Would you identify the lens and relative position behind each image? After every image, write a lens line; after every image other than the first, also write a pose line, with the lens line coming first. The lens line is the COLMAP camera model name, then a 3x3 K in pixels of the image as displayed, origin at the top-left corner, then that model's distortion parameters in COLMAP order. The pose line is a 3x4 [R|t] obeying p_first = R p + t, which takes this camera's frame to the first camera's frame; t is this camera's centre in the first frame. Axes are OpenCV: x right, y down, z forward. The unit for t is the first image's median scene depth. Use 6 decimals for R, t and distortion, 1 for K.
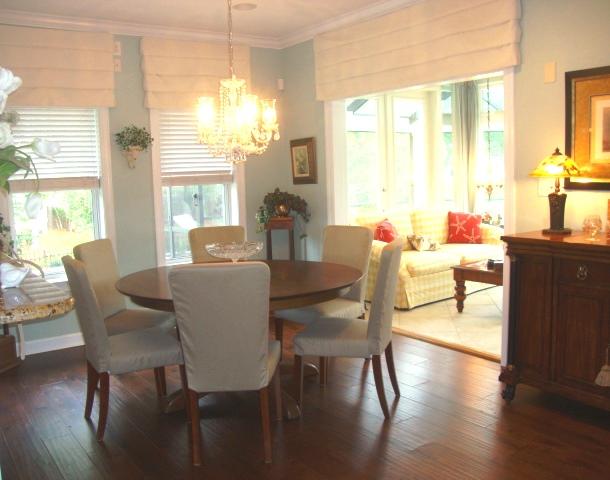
lens RADIAL K [[574.4, 0, 290.7], [0, 574.4, 240.1], [0, 0, 1]] dist [-0.179871, 0.143061]
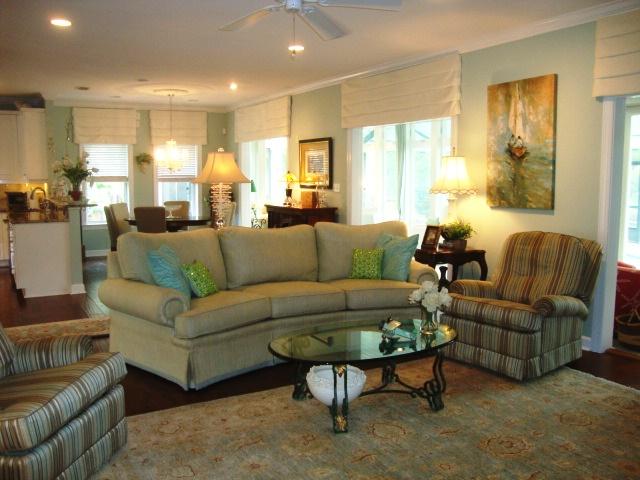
lens RADIAL K [[576.3, 0, 320.0], [0, 576.3, 240.0], [0, 0, 1]] dist [-0.208415, 0.210438]
pose [[0.996598, 0.045696, -0.068591, 0.501186], [-0.046122, 0.998925, -0.004639, 0.095744], [0.068305, 0.007787, 0.997634, -0.988562]]
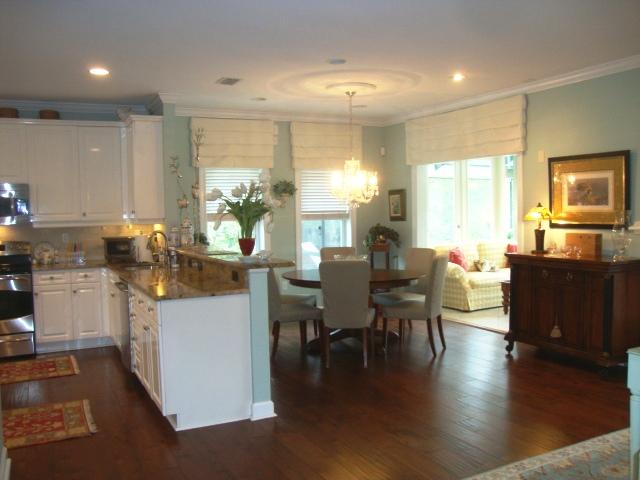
lens RADIAL K [[576.3, 0, 320.0], [0, 576.3, 240.0], [0, 0, 1]] dist [-0.208415, 0.210438]
pose [[0.990646, 0.025272, -0.134094, 0.027419], [-0.033425, 0.997704, -0.058907, 0.044446], [0.132298, 0.062838, 0.989216, -0.484824]]
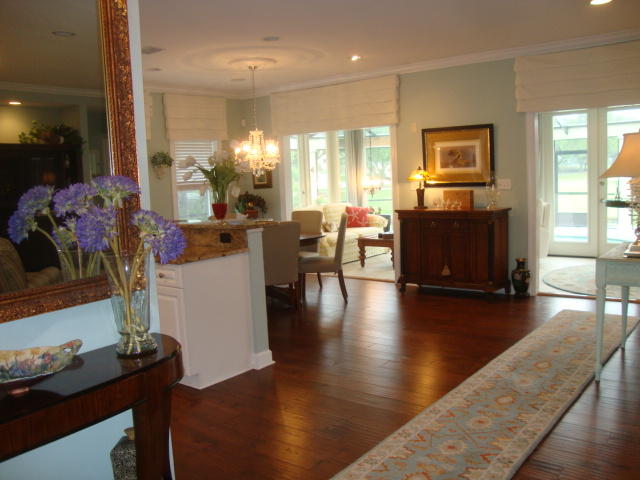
lens RADIAL K [[576.3, 0, 320.0], [0, 576.3, 240.0], [0, 0, 1]] dist [-0.208415, 0.210438]
pose [[0.956845, -0.037840, 0.288124, -0.298148], [0.043071, 0.999002, -0.011836, 0.069673], [-0.287389, 0.023735, 0.957520, -0.554281]]
